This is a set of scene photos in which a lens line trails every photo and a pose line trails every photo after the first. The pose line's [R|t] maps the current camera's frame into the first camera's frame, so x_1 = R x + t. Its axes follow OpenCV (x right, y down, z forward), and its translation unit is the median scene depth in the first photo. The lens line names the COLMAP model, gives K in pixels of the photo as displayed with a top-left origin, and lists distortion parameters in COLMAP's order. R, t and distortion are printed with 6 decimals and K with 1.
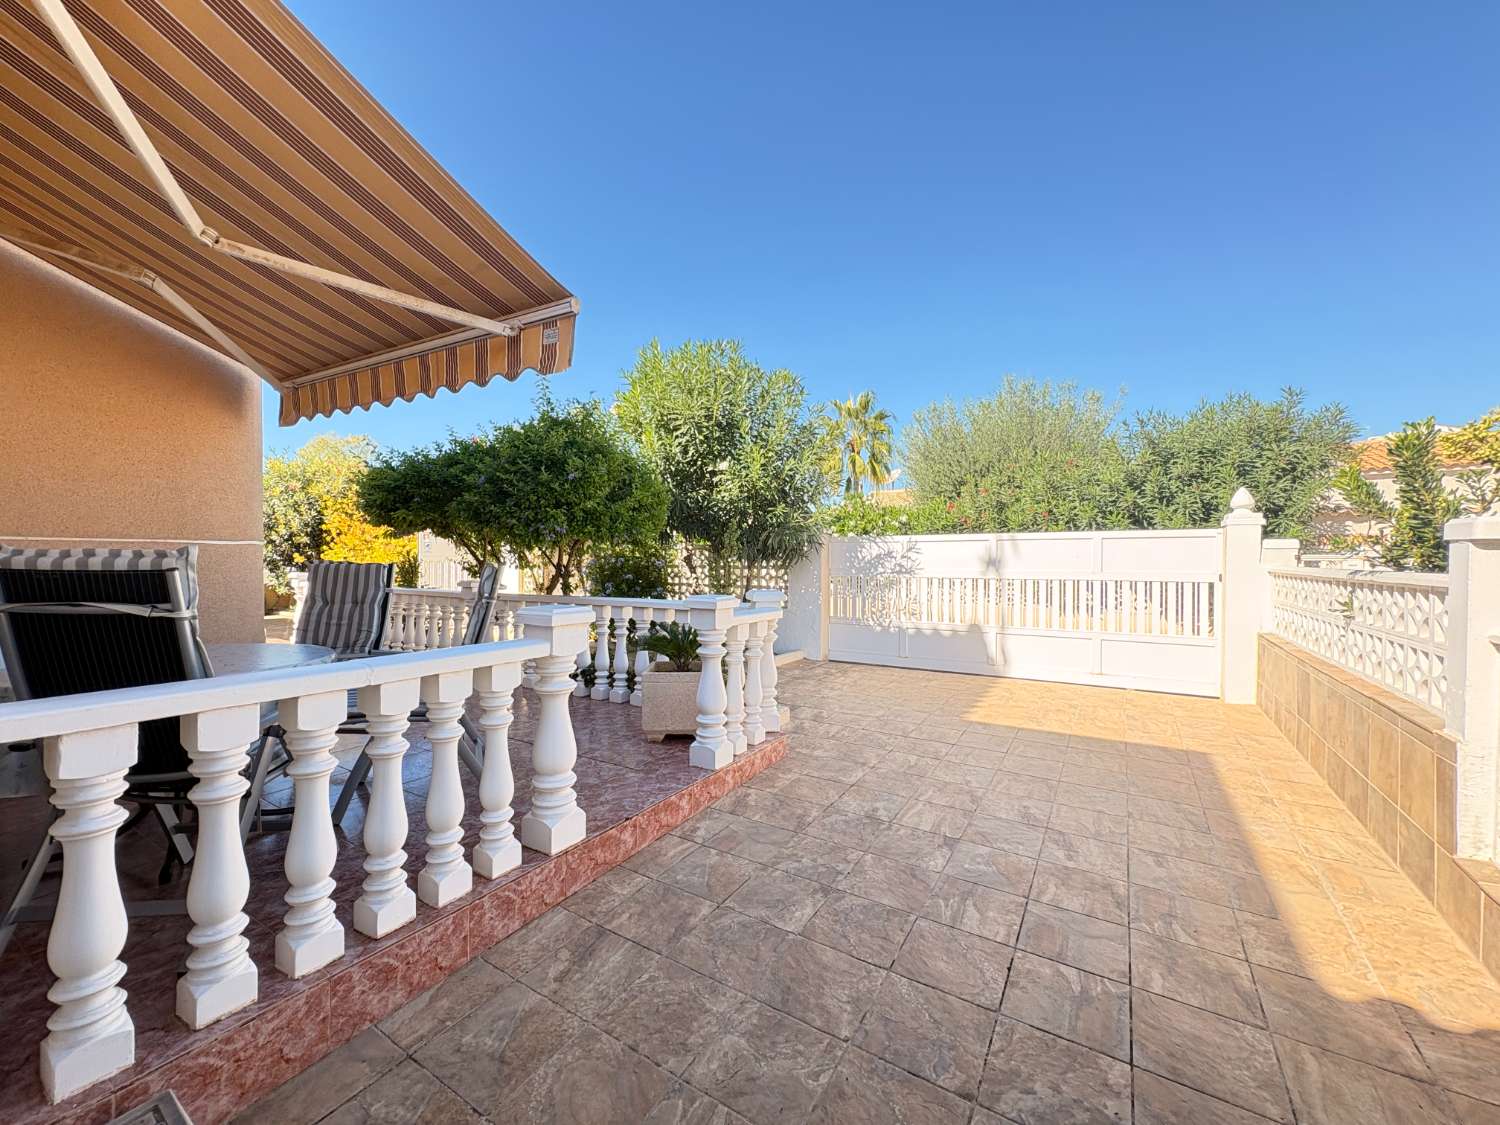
lens RADIAL K [[596.9, 0, 748.8], [0, 596.9, 561.9], [0, 0, 1]] dist [-0.000131, 0.000319]
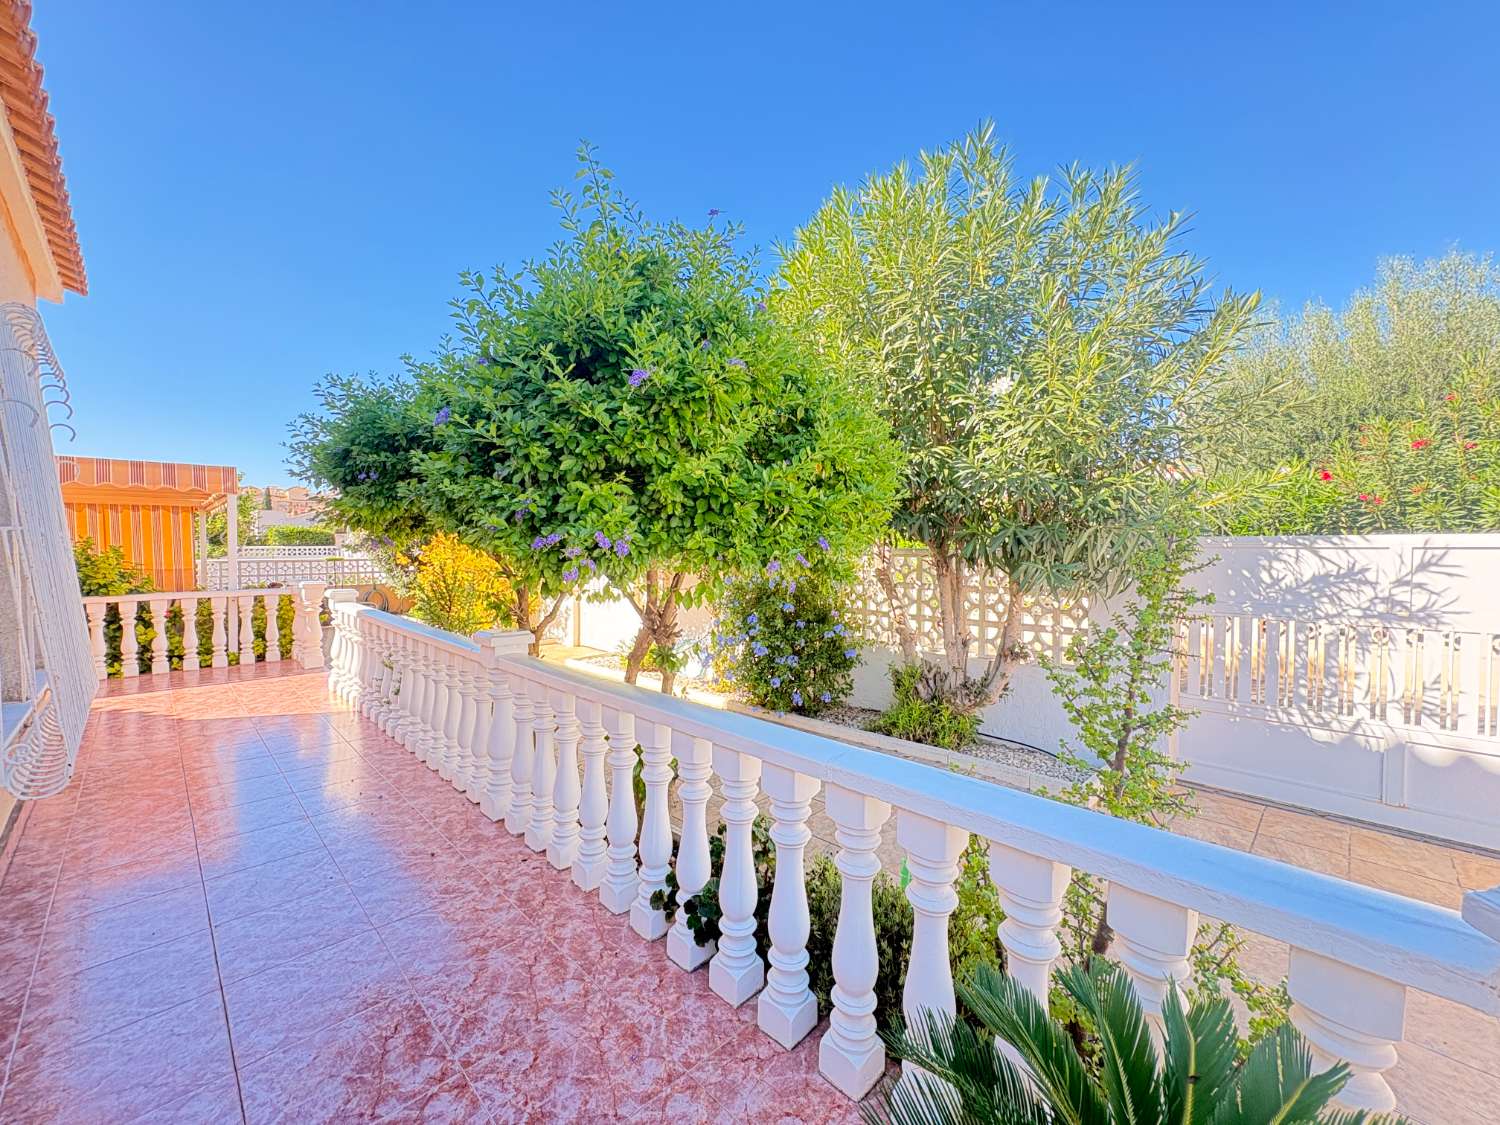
lens RADIAL K [[596.9, 0, 748.8], [0, 596.9, 561.9], [0, 0, 1]] dist [-0.000131, 0.000319]
pose [[0.972109, 0.004038, -0.234496, -0.117457], [0.001212, 0.999752, 0.022240, -0.037332], [0.234527, -0.021904, 0.971863, 0.497216]]
